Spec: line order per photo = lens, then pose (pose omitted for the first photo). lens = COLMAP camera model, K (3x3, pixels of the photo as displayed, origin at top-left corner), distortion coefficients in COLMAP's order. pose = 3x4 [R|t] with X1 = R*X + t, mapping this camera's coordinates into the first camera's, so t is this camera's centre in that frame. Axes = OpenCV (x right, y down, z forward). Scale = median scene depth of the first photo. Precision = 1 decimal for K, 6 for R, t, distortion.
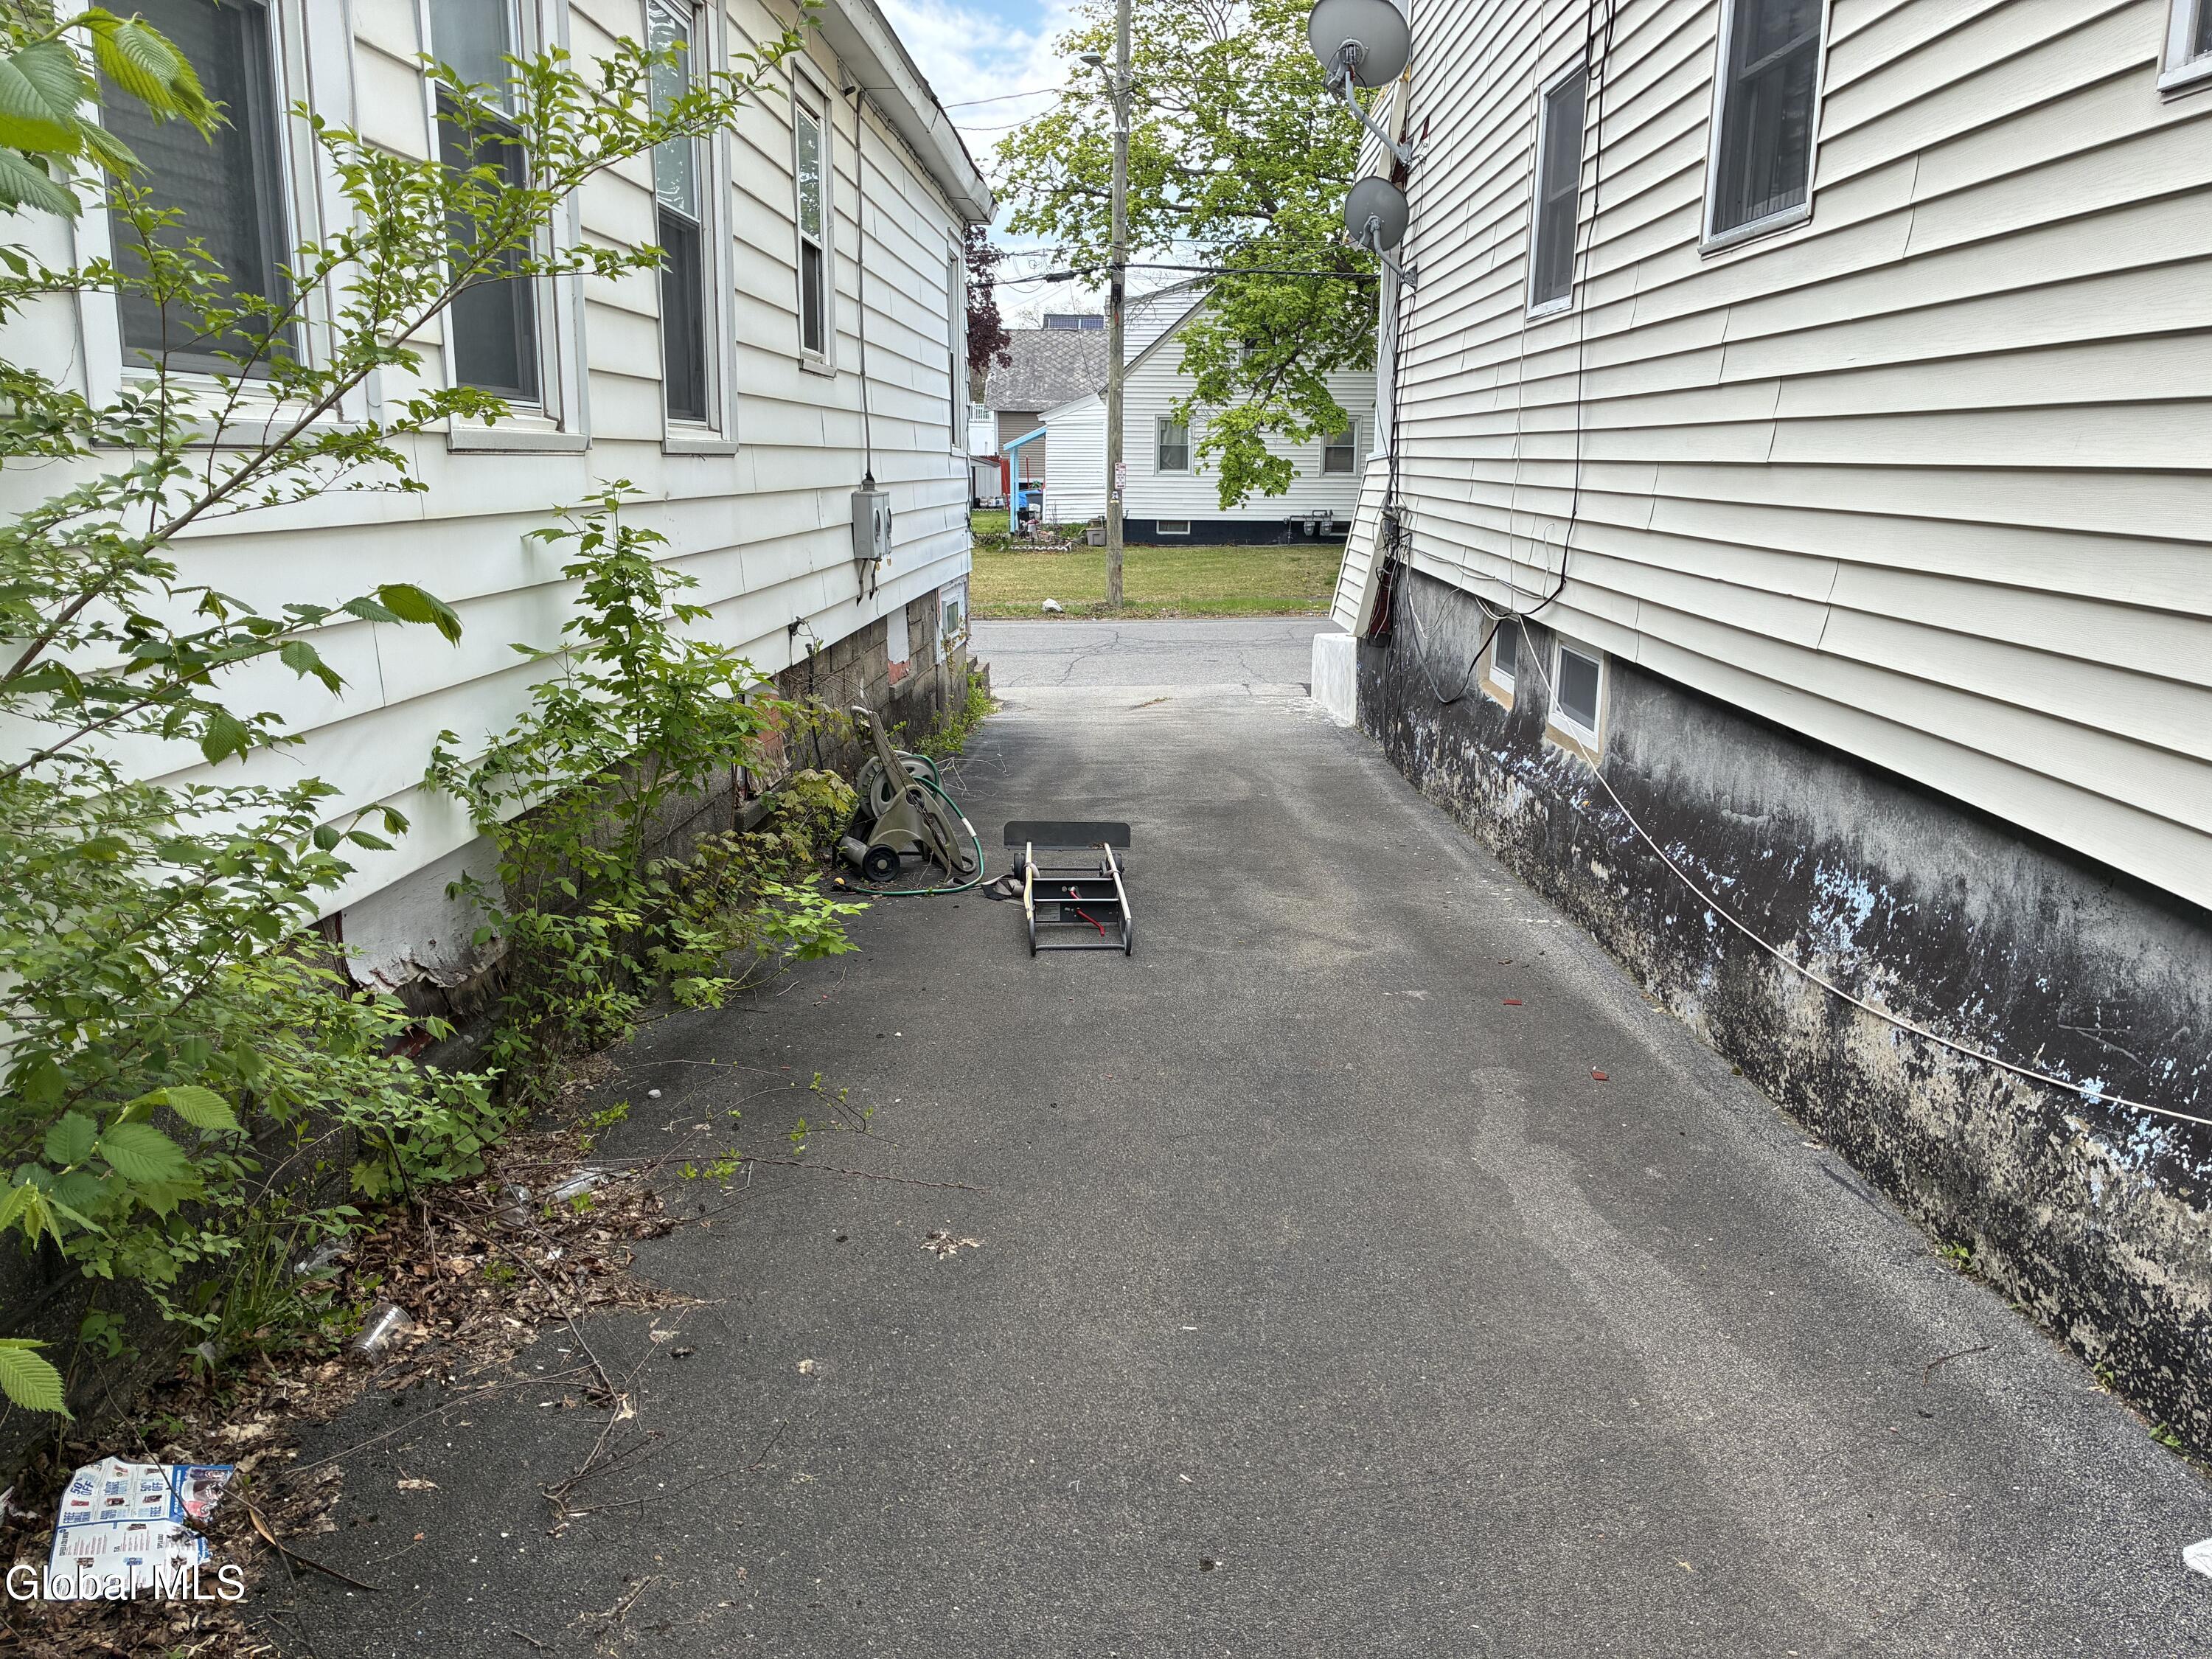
lens RADIAL K [[1680.1, 0, 1118.0], [0, 1680.1, 820.3], [0, 0, 1]] dist [0.031177, -0.003443]
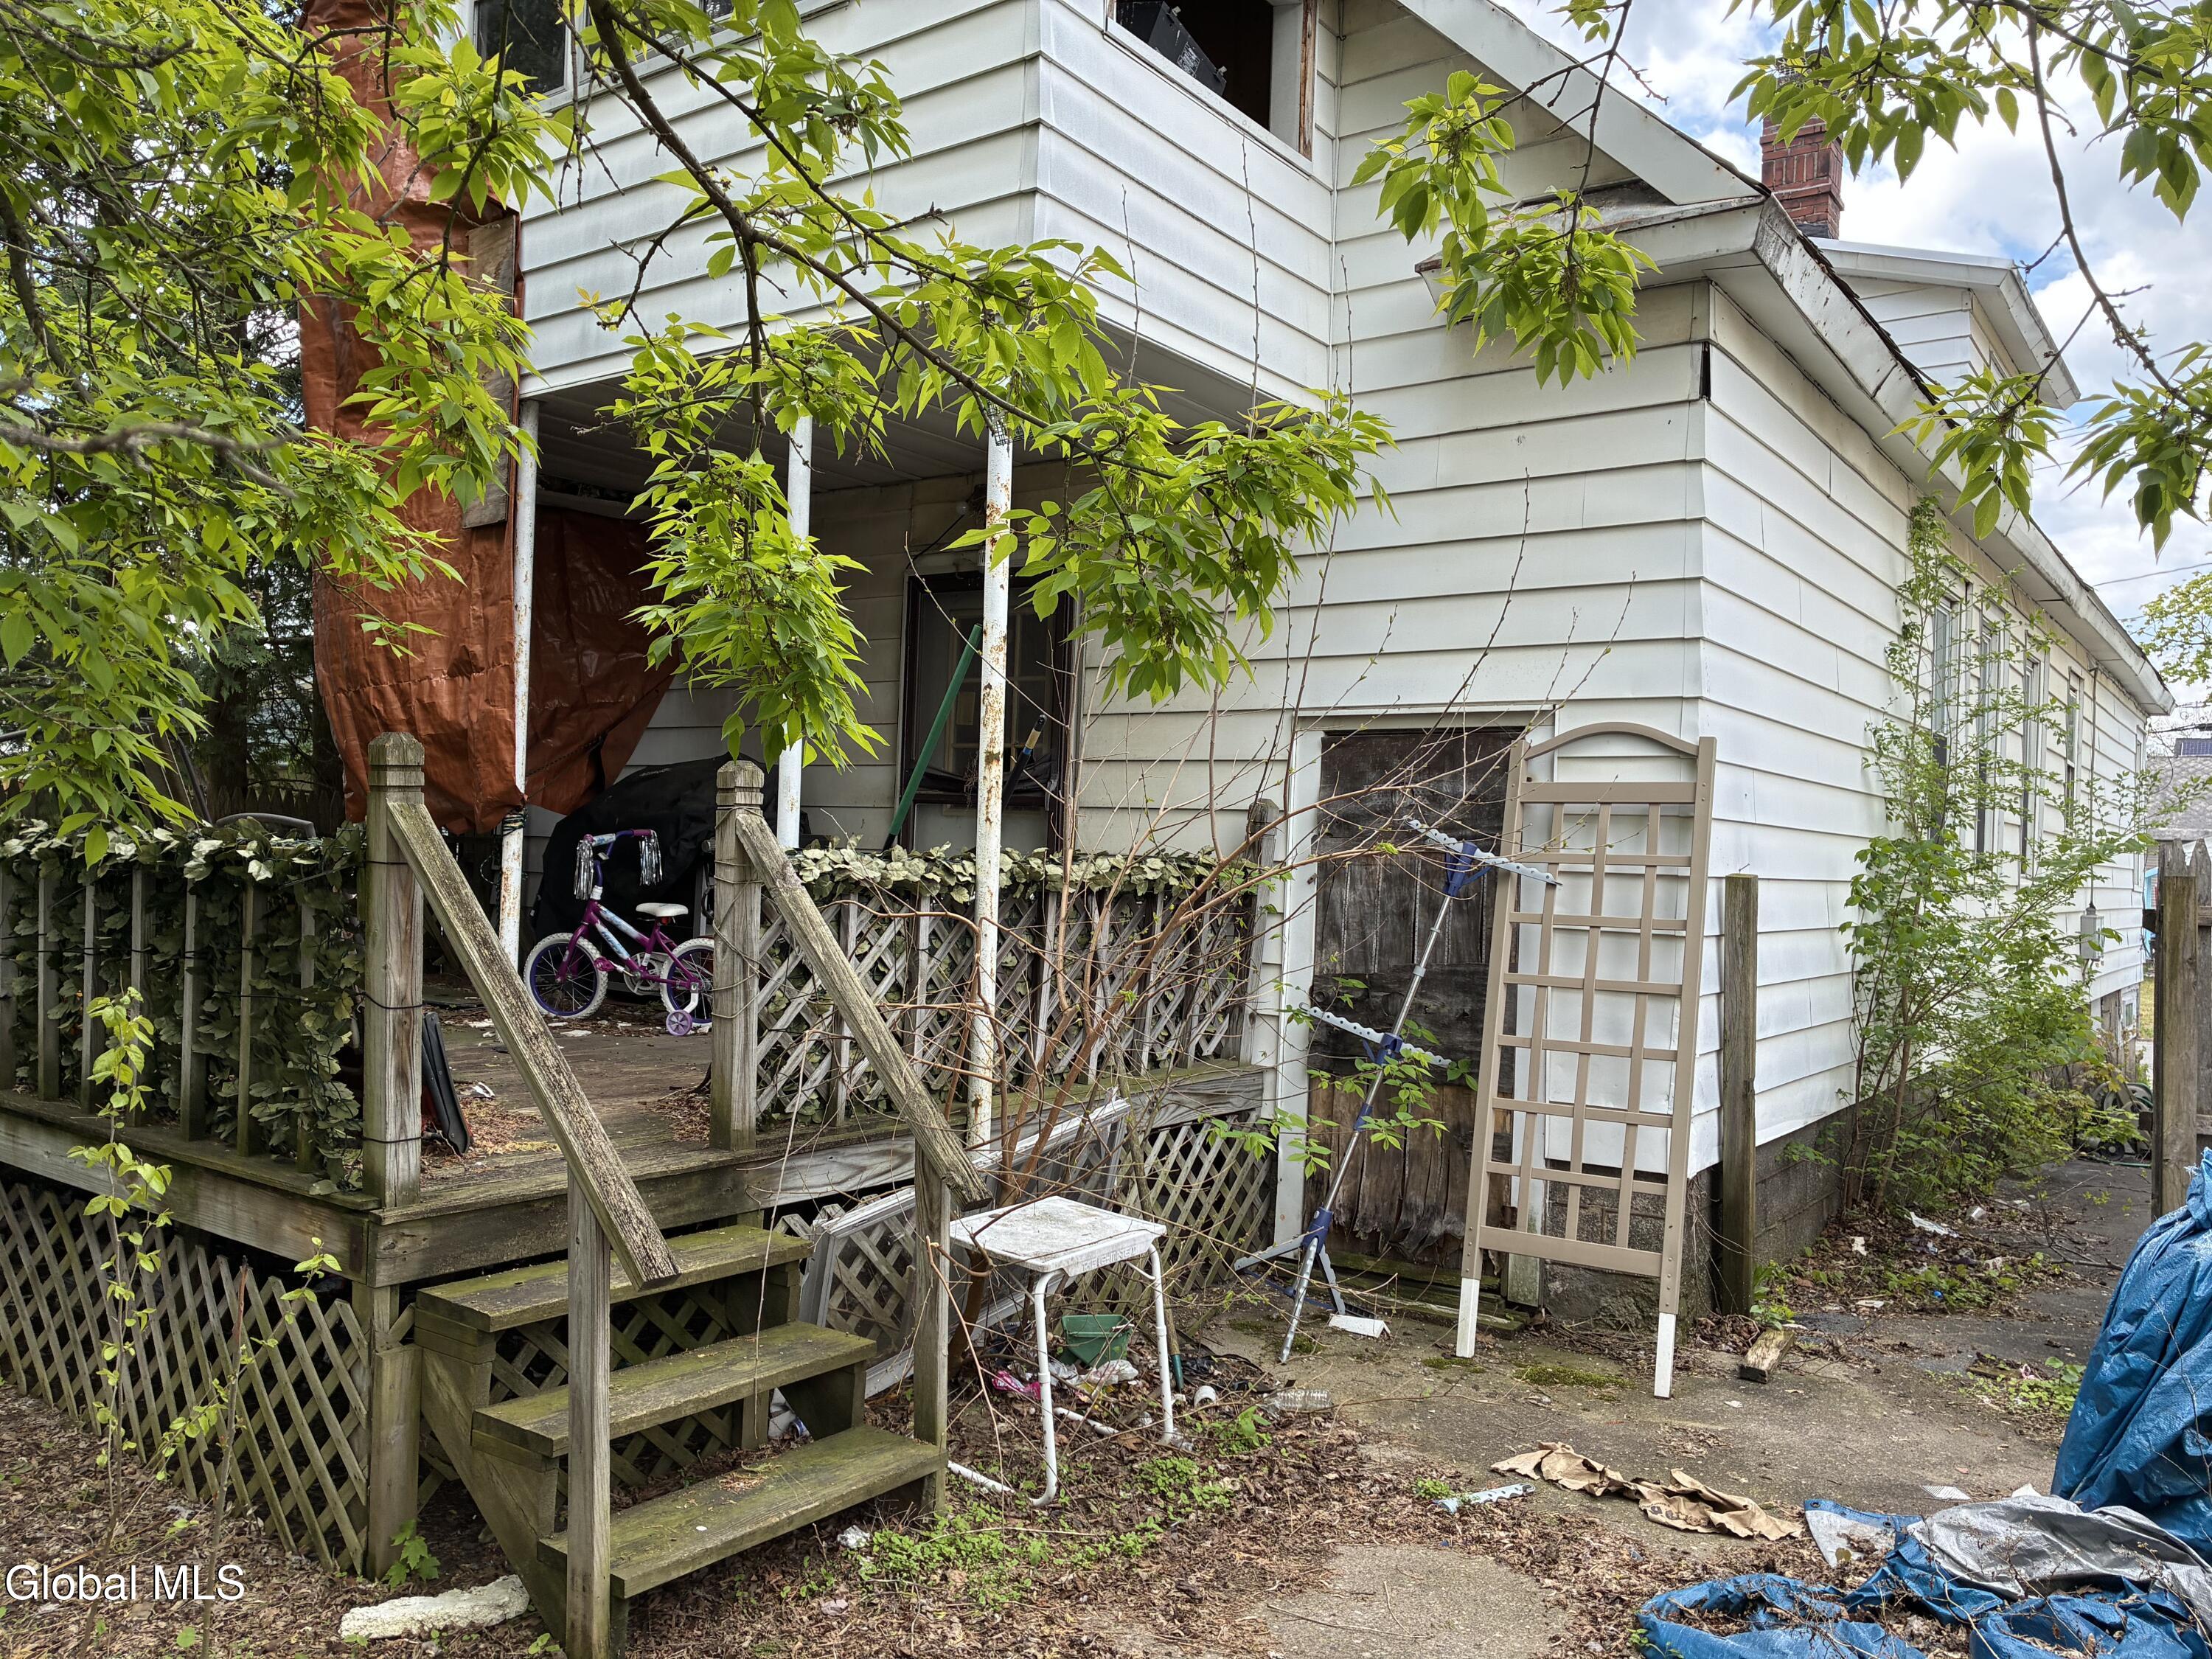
lens RADIAL K [[1680.1, 0, 1118.0], [0, 1680.1, 820.3], [0, 0, 1]] dist [0.031177, -0.003443]
pose [[0.831228, 0.026970, -0.555277, -0.010258], [-0.155461, 0.970251, -0.185594, 0.040787], [0.533752, 0.240595, 0.810692, -0.210847]]
